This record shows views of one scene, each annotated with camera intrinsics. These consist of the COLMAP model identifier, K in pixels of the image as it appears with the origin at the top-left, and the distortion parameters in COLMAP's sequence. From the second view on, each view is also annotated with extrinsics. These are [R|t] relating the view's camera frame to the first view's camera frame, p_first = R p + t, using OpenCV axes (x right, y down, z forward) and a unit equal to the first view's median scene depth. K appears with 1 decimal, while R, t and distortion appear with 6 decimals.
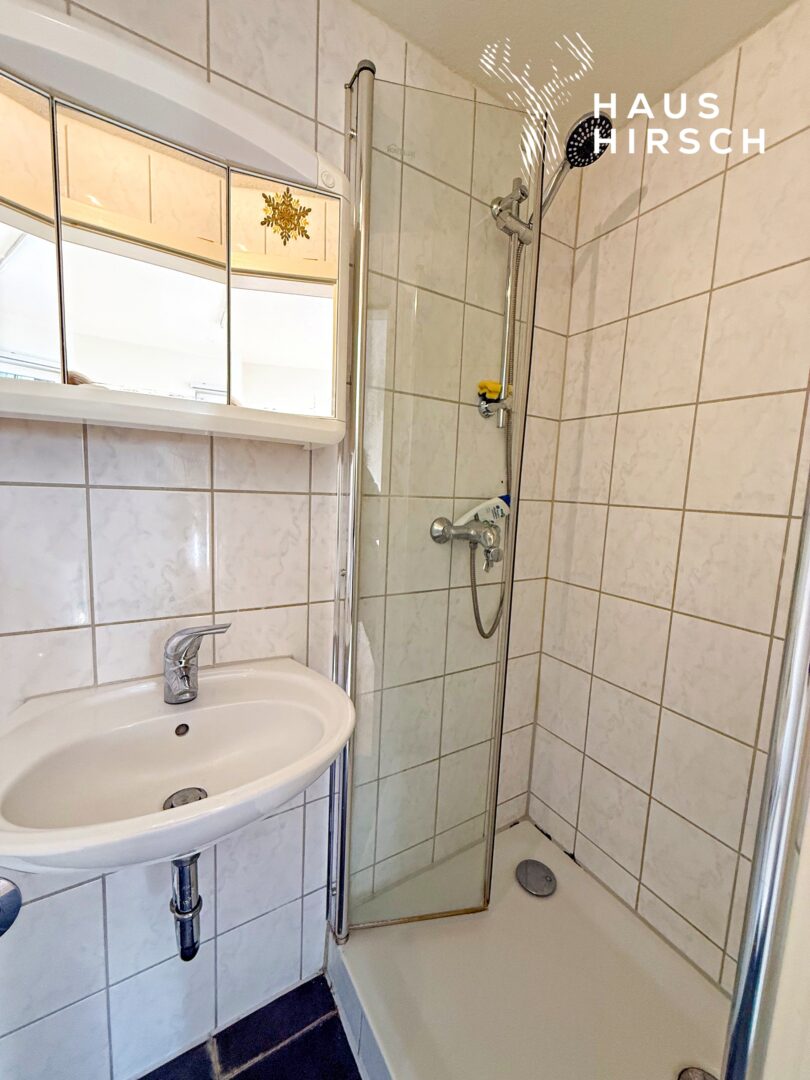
lens RADIAL K [[431.4, 0, 406.5], [0, 431.4, 537.8], [0, 0, 1]] dist [-0.000342, 0.000099]
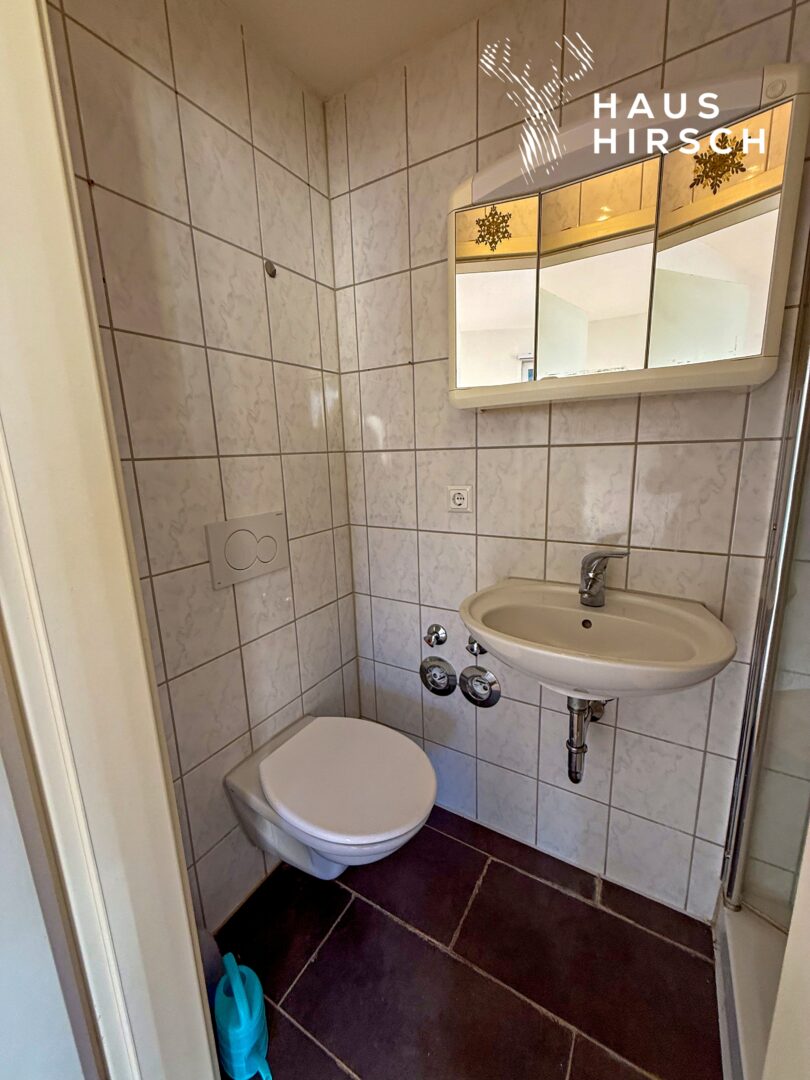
lens RADIAL K [[431.4, 0, 404.7], [0, 431.4, 538.7], [0, 0, 1]] dist [-0.000342, 0.000099]
pose [[0.466607, 0.122515, -0.875938, 0.294856], [-0.048834, 0.992418, 0.112793, 0.043874], [0.883116, -0.009854, 0.469052, -0.110542]]
